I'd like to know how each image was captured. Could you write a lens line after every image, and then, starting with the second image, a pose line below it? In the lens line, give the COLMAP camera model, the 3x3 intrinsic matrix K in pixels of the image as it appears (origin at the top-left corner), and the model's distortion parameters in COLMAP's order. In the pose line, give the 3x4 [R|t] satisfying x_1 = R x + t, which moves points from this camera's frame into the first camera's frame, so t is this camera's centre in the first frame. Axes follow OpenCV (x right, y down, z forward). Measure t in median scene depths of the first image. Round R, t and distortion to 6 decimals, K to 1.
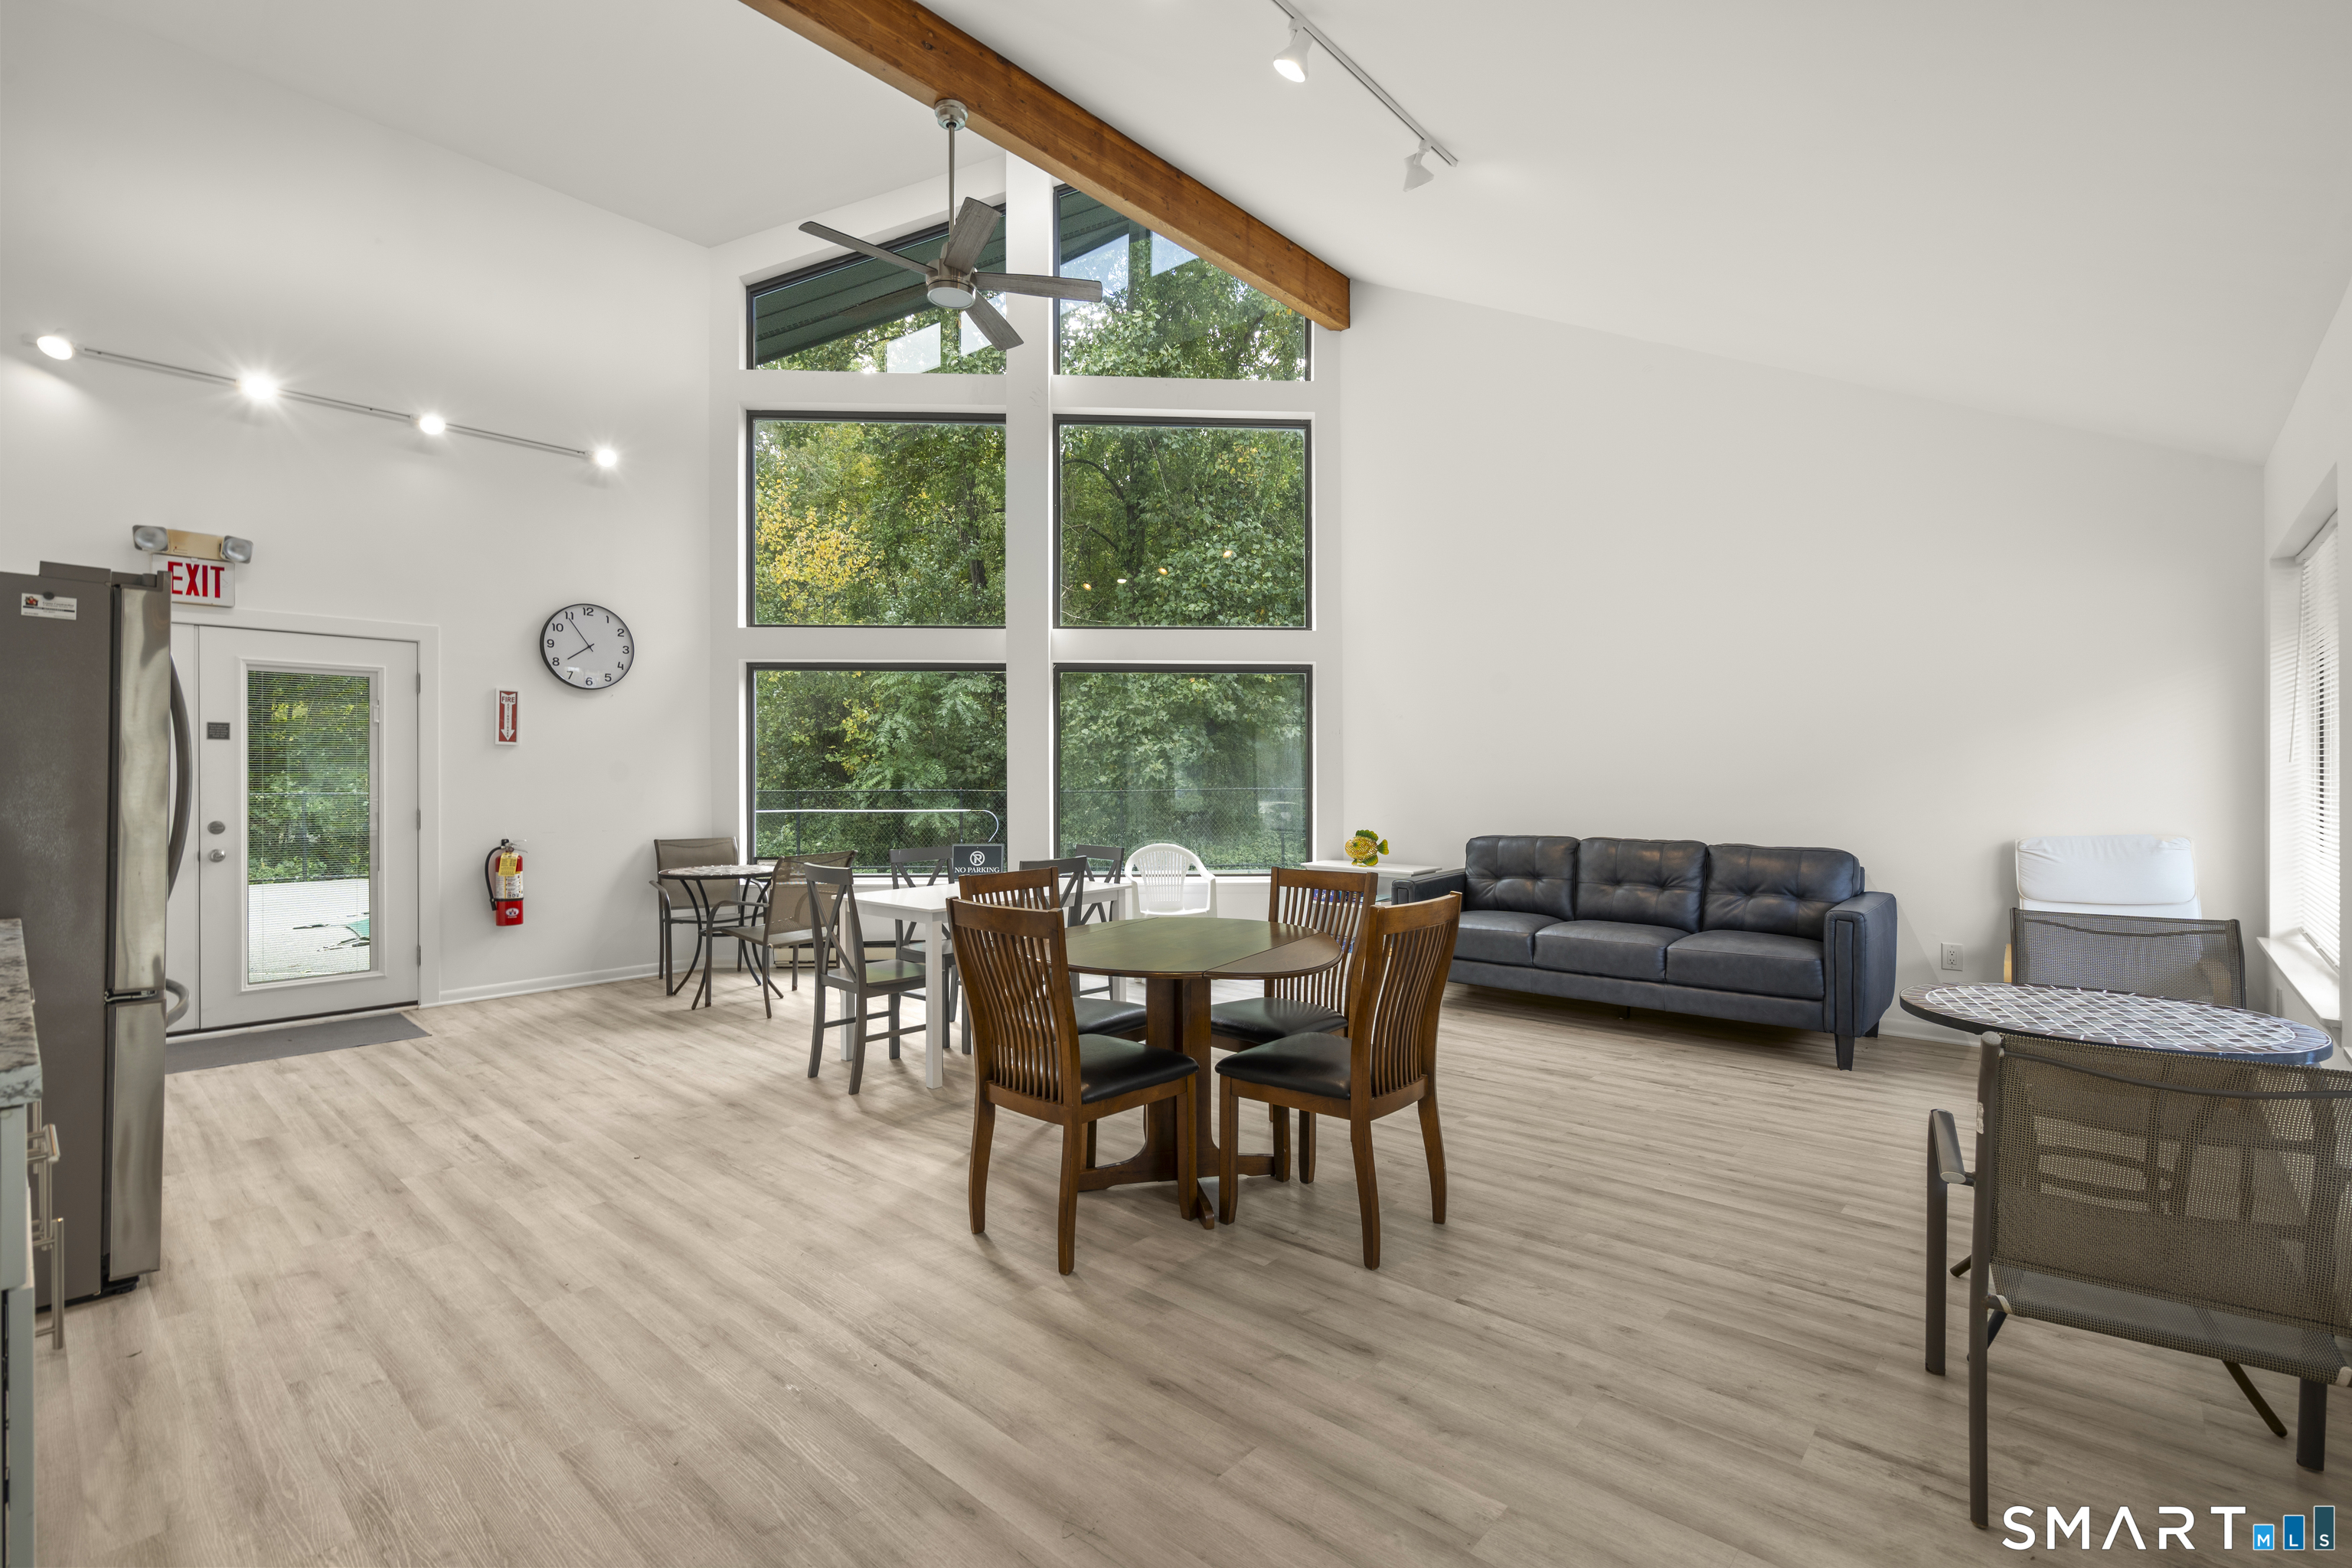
lens RADIAL K [[1058.0, 0, 1175.2], [0, 1058.0, 778.6], [0, 0, 1]] dist [-0.006777, 0.003178]
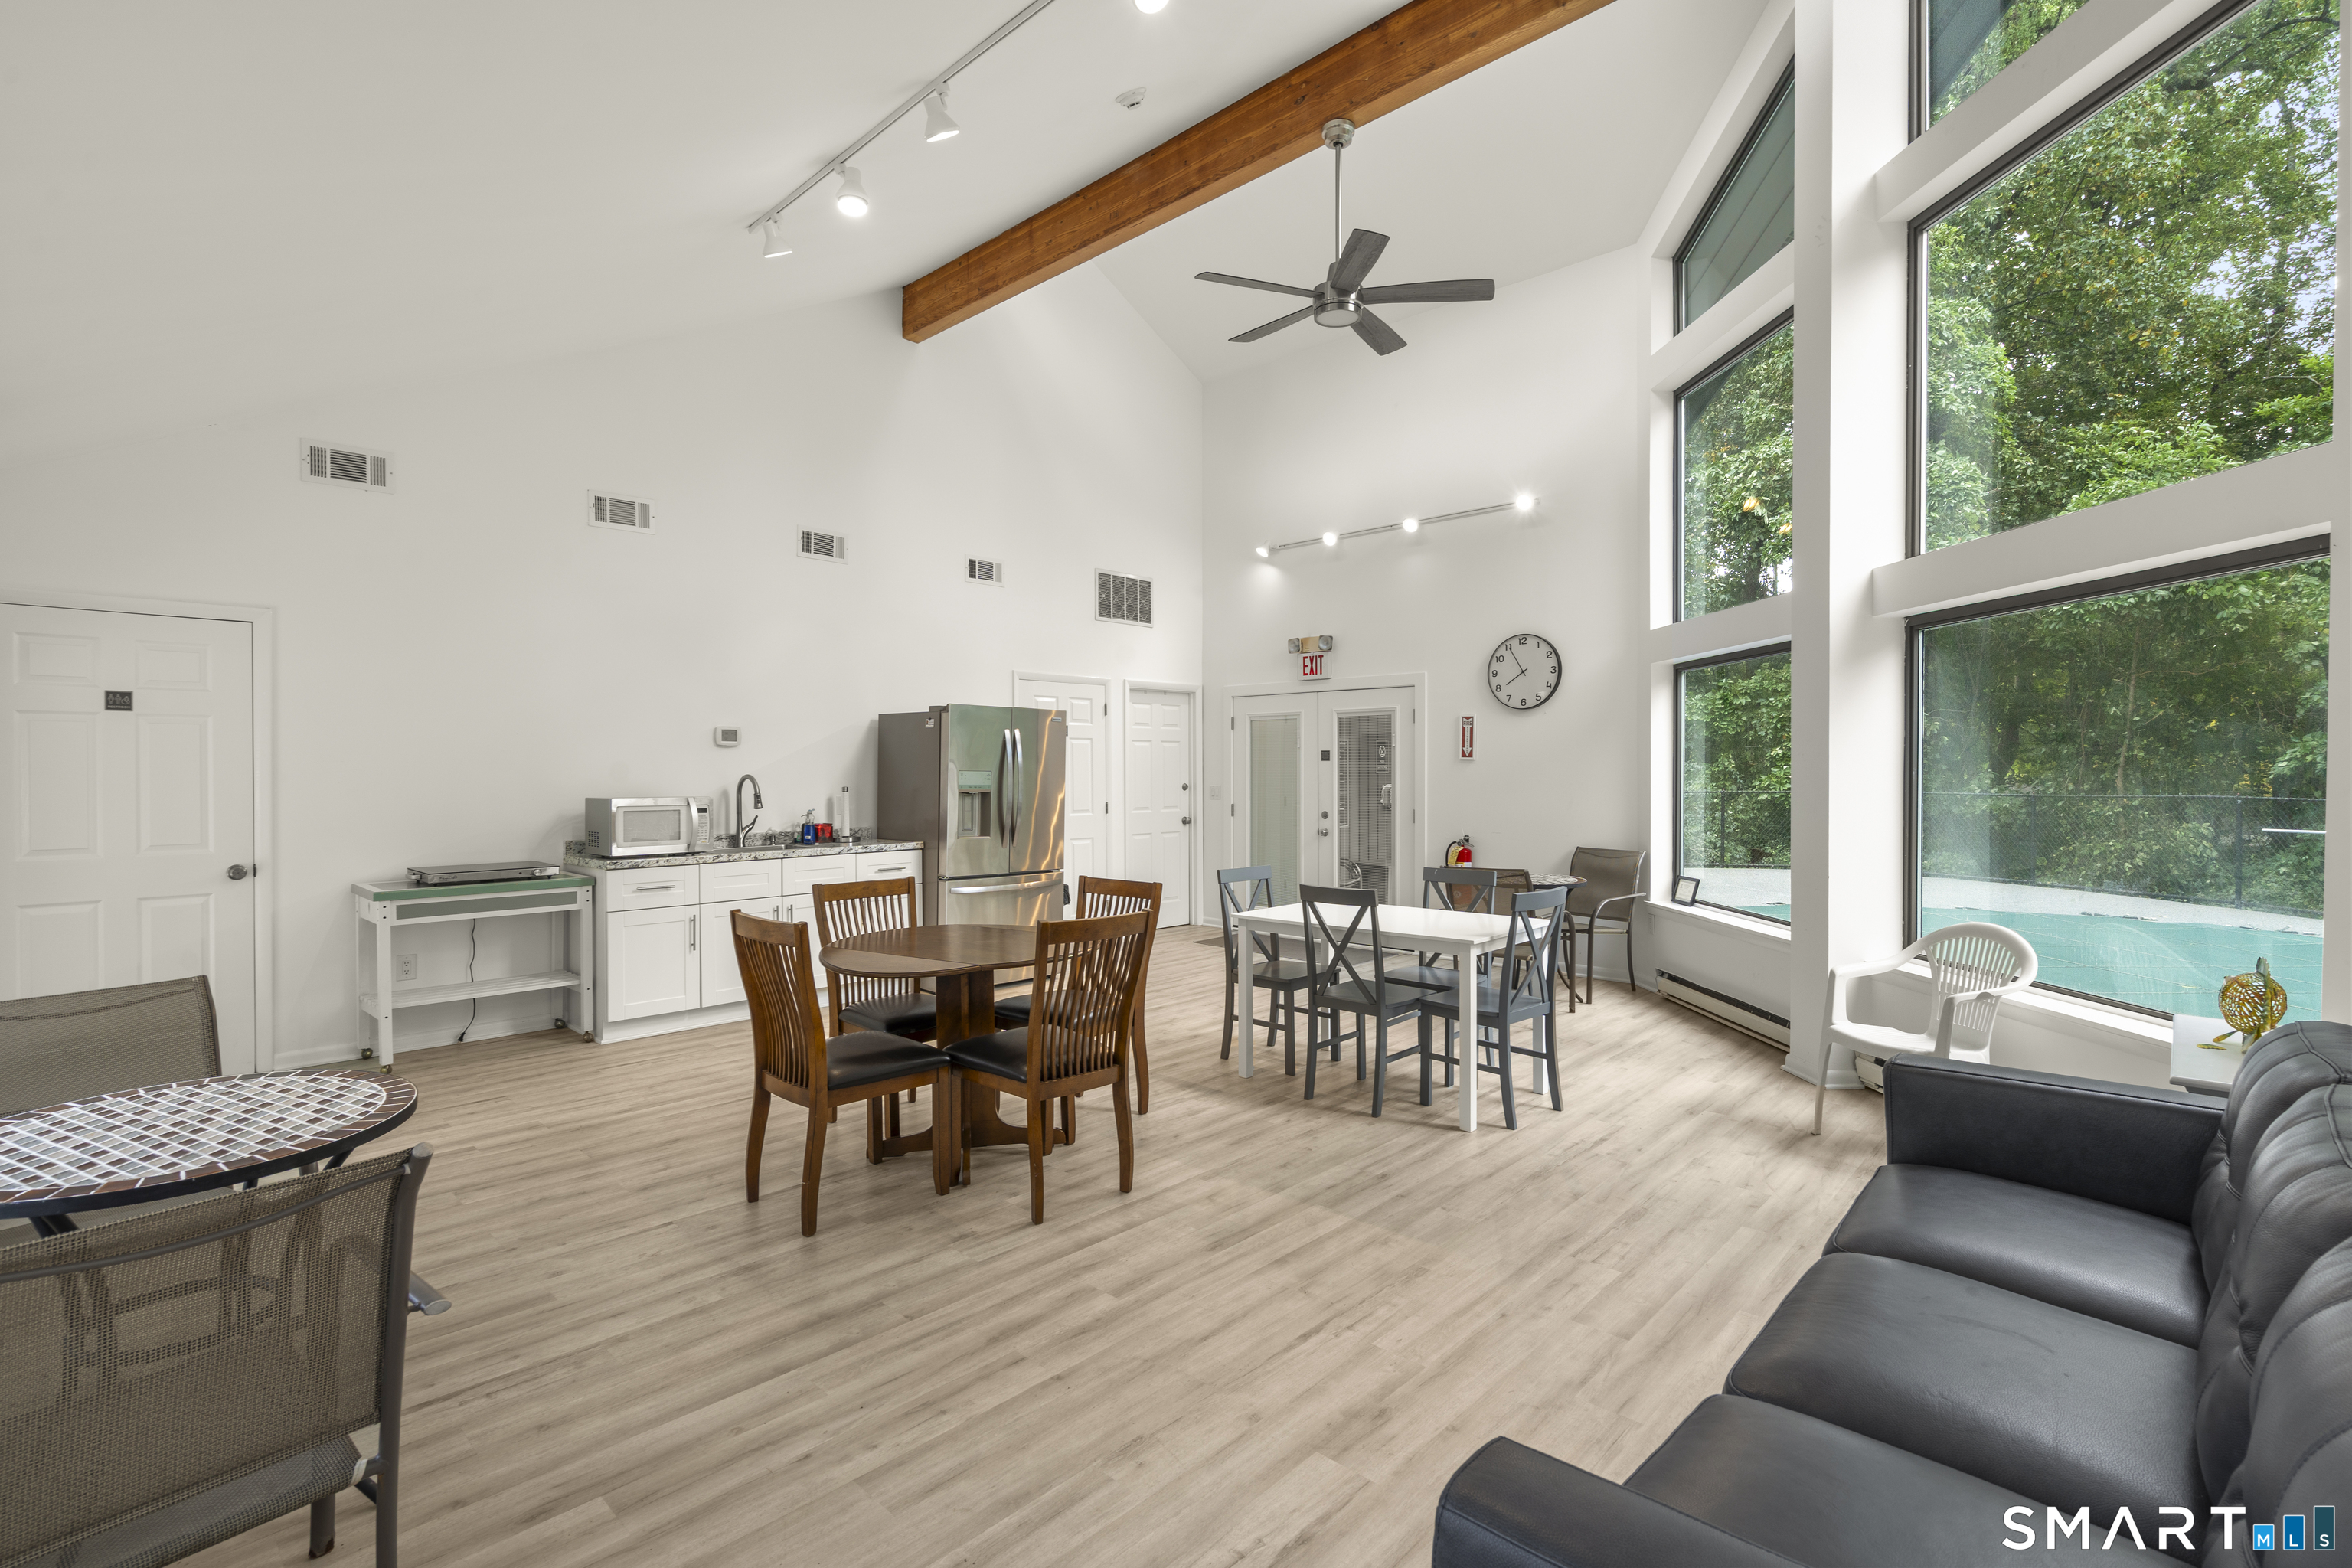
lens RADIAL K [[1076.1, 0, 1167.8], [0, 1076.1, 773.1], [0, 0, 1]] dist [-0.002561, 0.004095]
pose [[-0.035173, 0.004270, -0.999372, 1.110580], [-0.000893, 0.999990, 0.004304, -0.036641], [0.999381, 0.001044, -0.035169, 1.188278]]
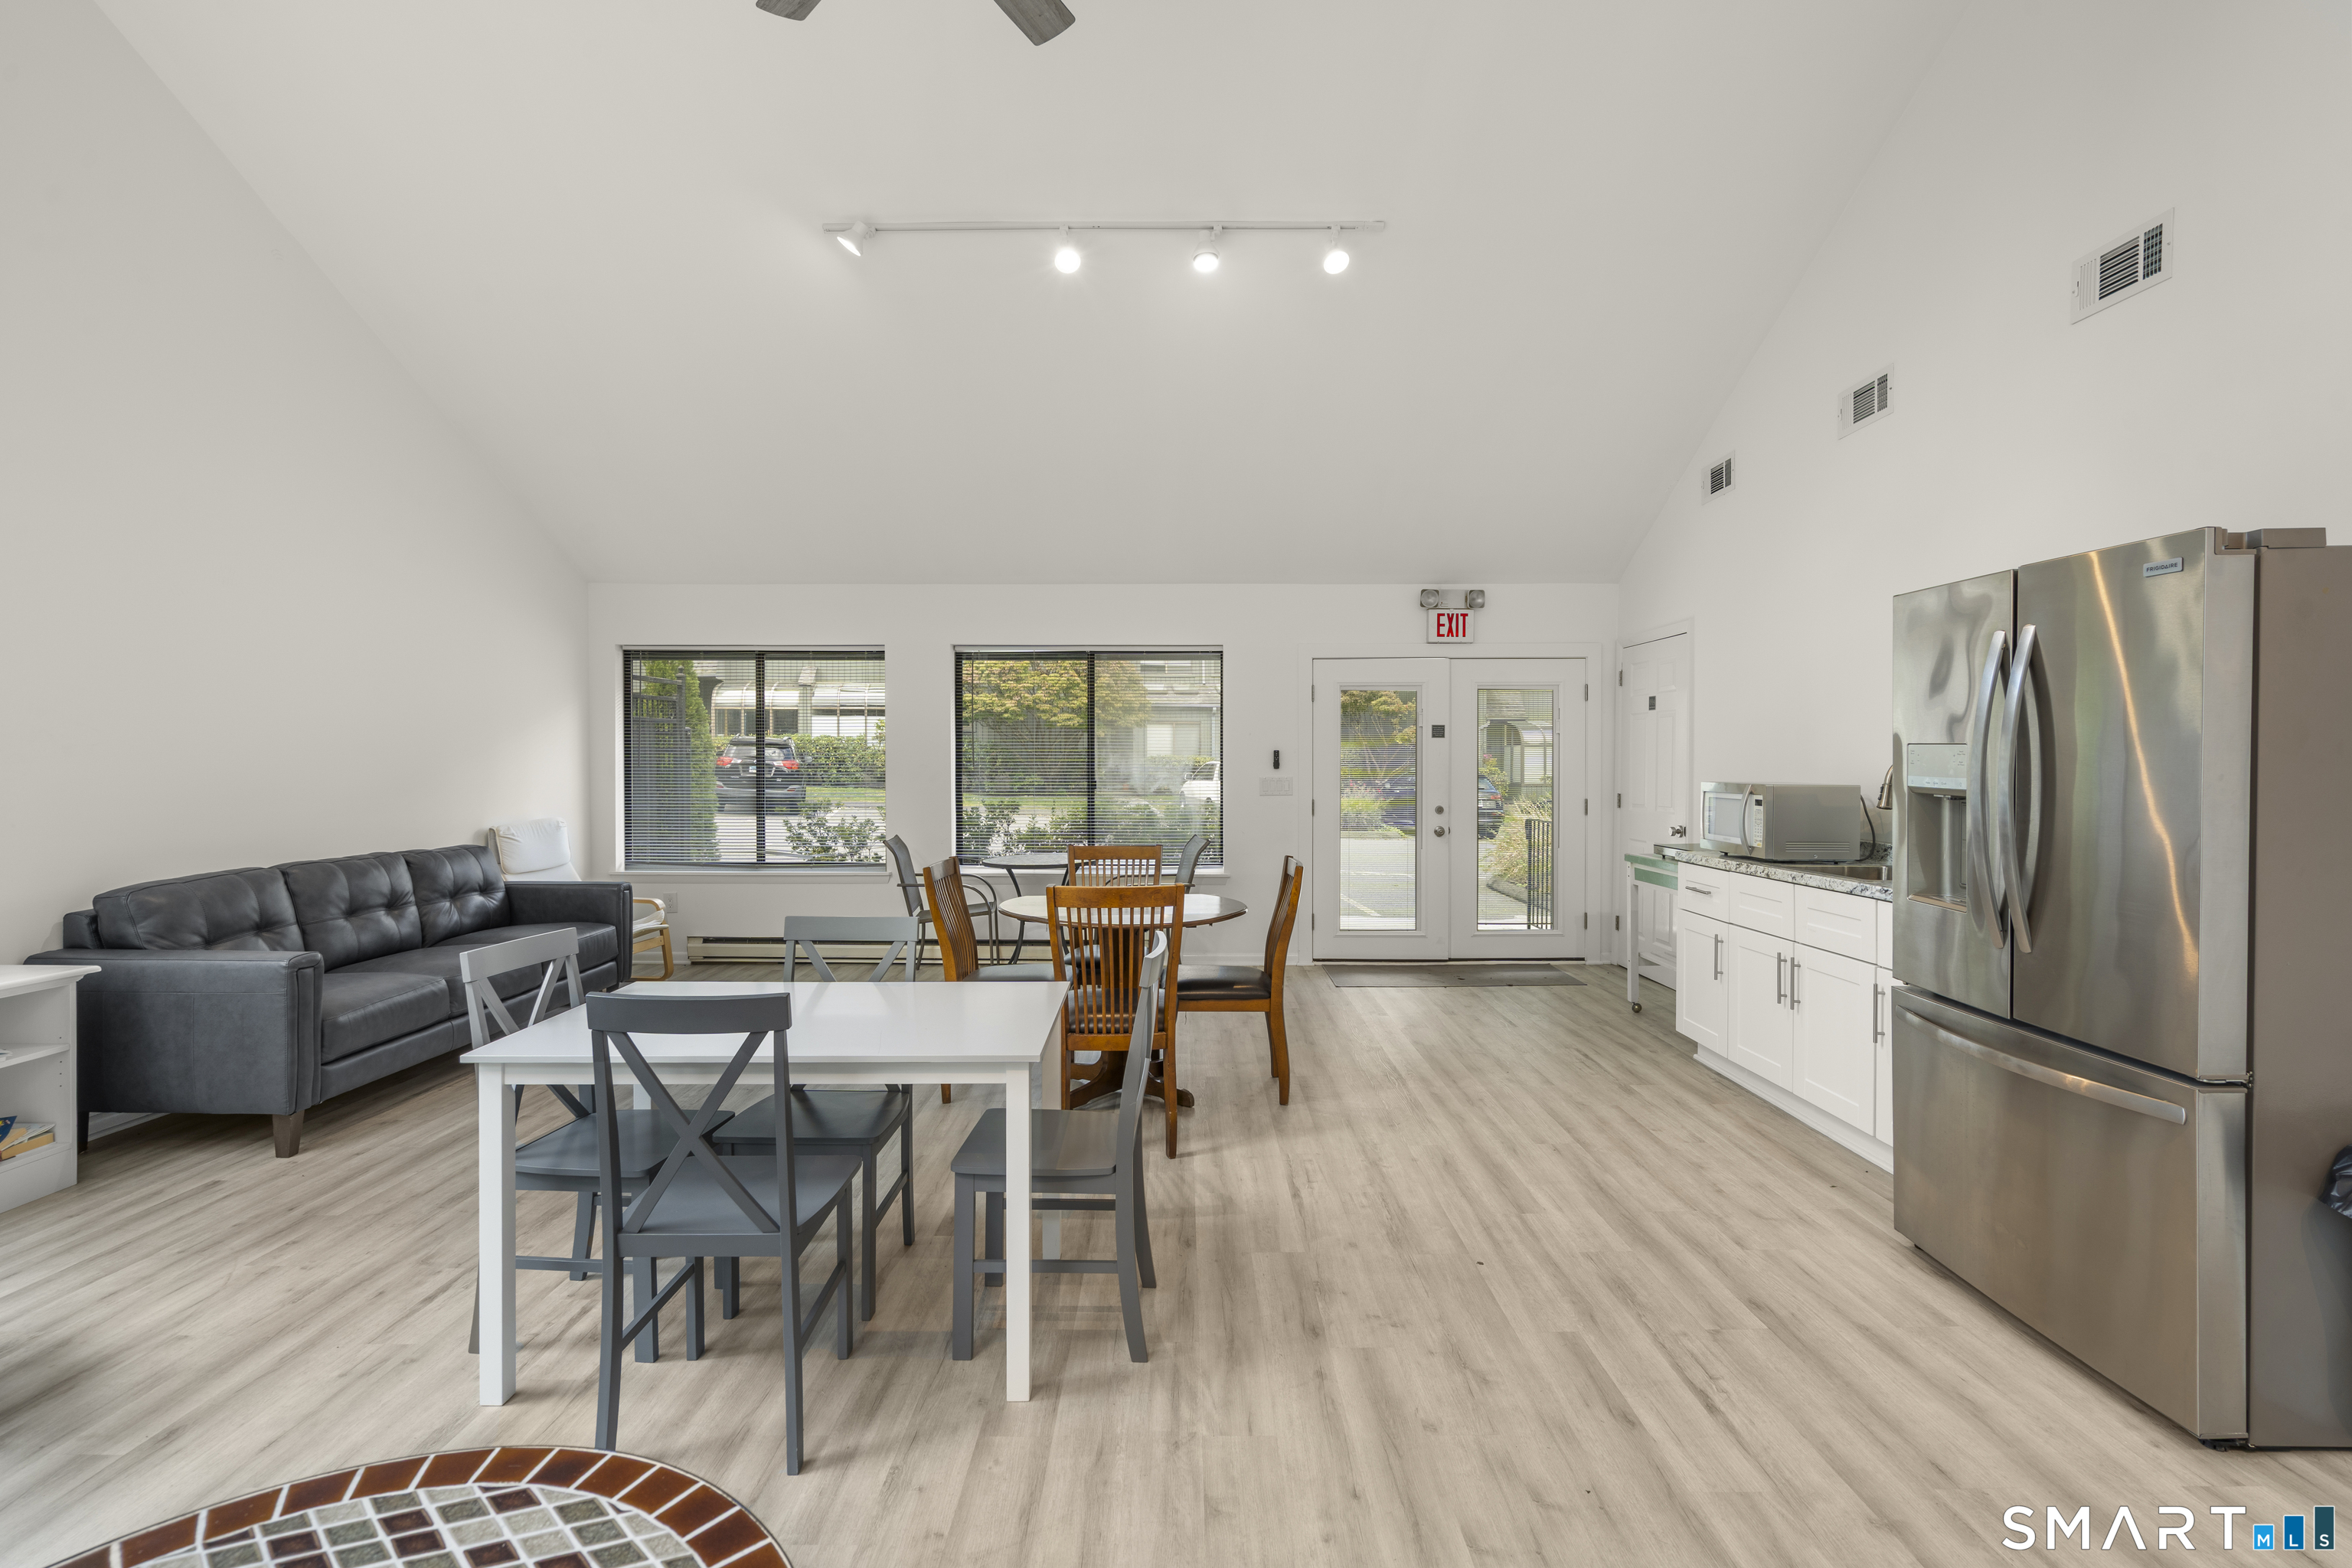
lens RADIAL K [[1076.1, 0, 1167.8], [0, 1076.1, 773.1], [0, 0, 1]] dist [-0.002561, 0.004095]
pose [[-0.659013, -0.006224, 0.752106, -0.967697], [0.004158, 0.999920, 0.011919, -0.024477], [-0.752120, 0.010982, -0.658935, 1.716338]]
